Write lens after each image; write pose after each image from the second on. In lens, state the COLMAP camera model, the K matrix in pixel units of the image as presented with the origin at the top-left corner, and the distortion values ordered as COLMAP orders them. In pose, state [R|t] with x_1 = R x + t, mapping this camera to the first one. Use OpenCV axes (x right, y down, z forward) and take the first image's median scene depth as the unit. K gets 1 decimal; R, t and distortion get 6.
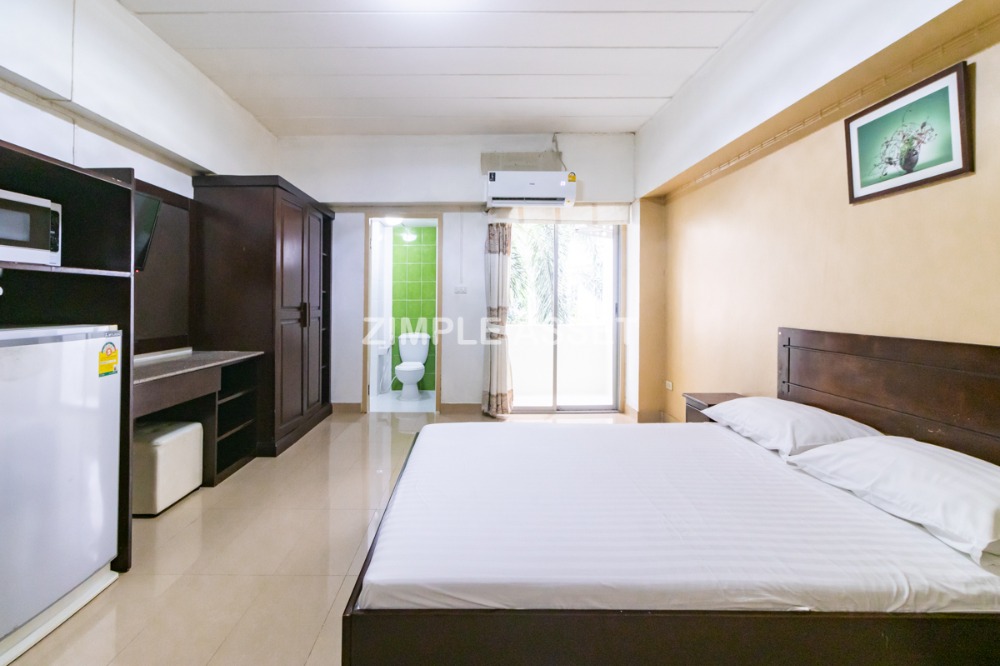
lens RADIAL K [[460.3, 0, 469.7], [0, 460.3, 302.5], [0, 0, 1]] dist [0.010049, -0.000358]
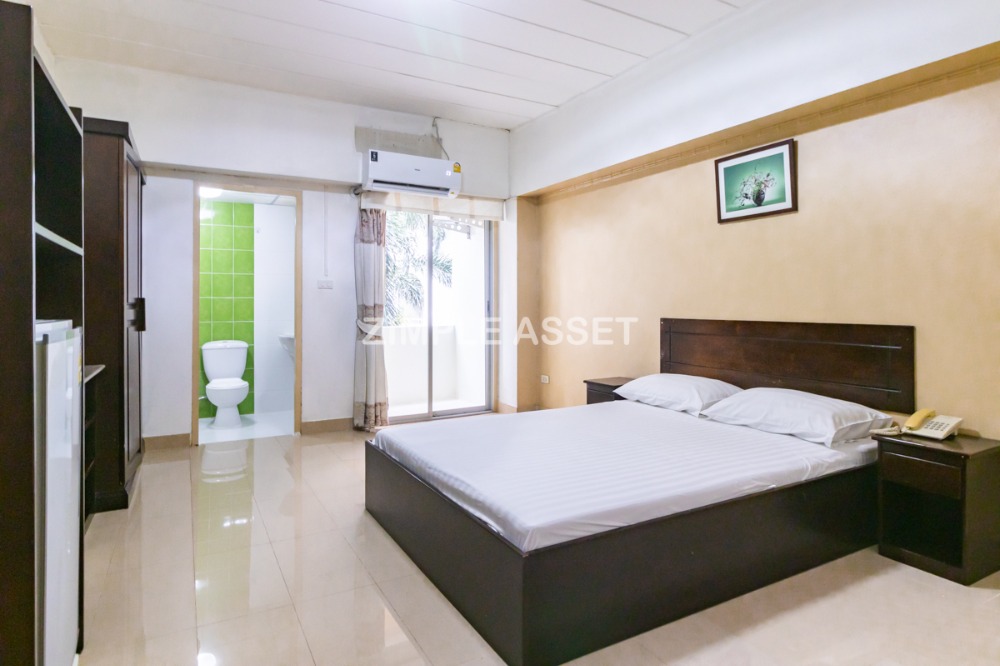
lens RADIAL K [[561.6, 0, 504.8], [0, 561.6, 304.9], [0, 0, 1]] dist [0.007934, 0.001146]
pose [[0.868028, -0.002137, 0.496510, -0.341229], [0.002401, 0.999997, 0.000108, 0.014107], [-0.496509, 0.001098, 0.868031, -0.069675]]
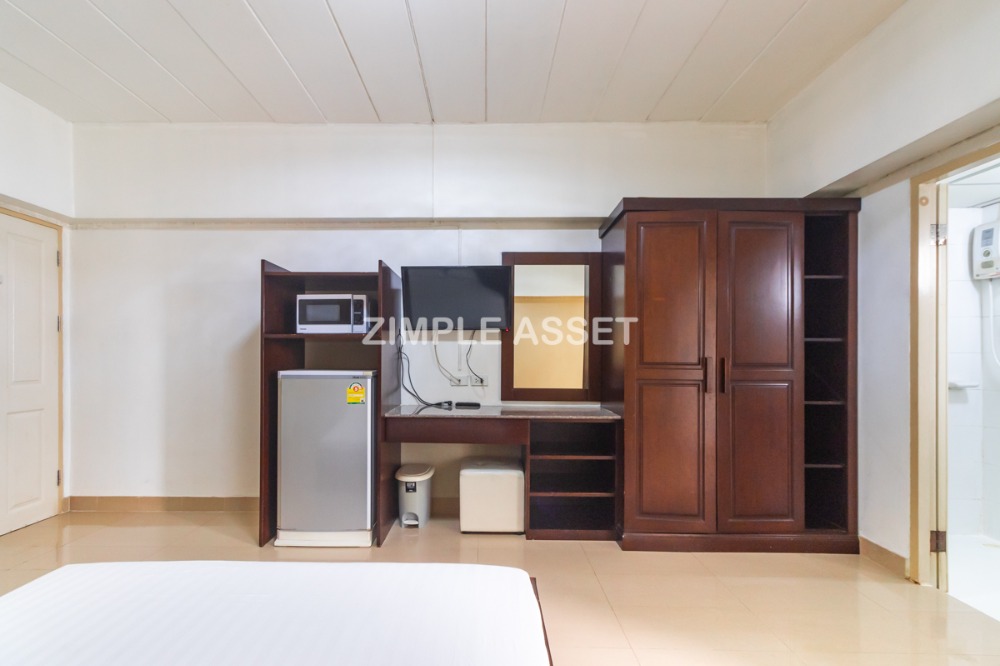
lens RADIAL K [[460.3, 0, 496.2], [0, 460.3, 350.6], [0, 0, 1]] dist [0.010049, -0.000358]
pose [[0.003879, -0.008666, -0.999955, 0.378159], [-0.003891, 0.999955, -0.008681, -0.003110], [0.999985, 0.003925, 0.003845, 0.772049]]
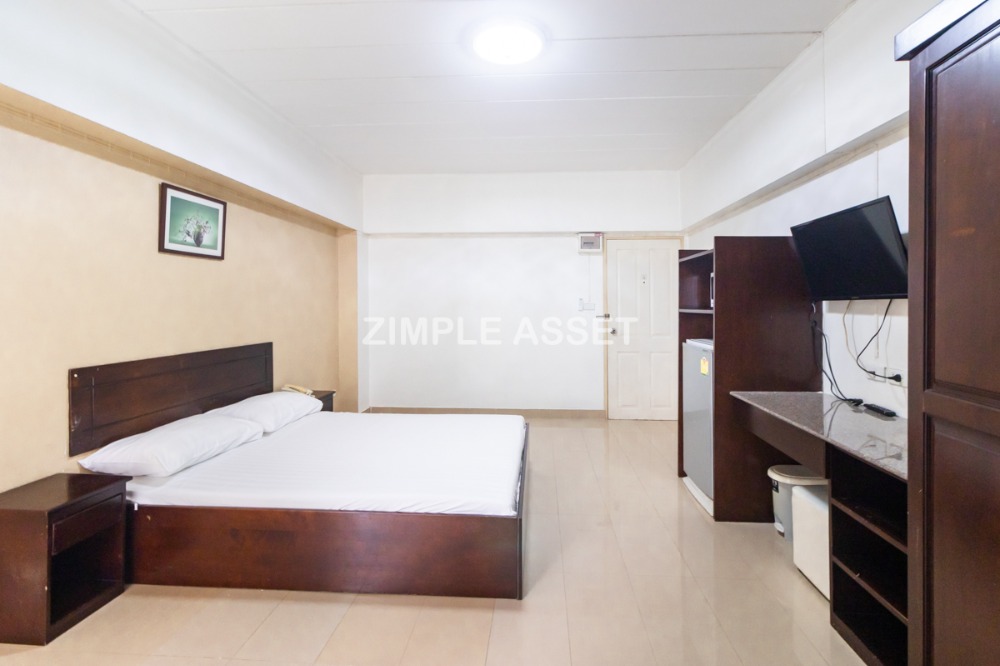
lens RADIAL K [[460.3, 0, 504.6], [0, 460.3, 292.7], [0, 0, 1]] dist [0.010049, -0.000358]
pose [[-0.997139, 0.001470, 0.075581, -0.117022], [-0.000127, 0.999777, -0.021111, -0.050924], [-0.075595, -0.021060, -0.996916, 1.396040]]
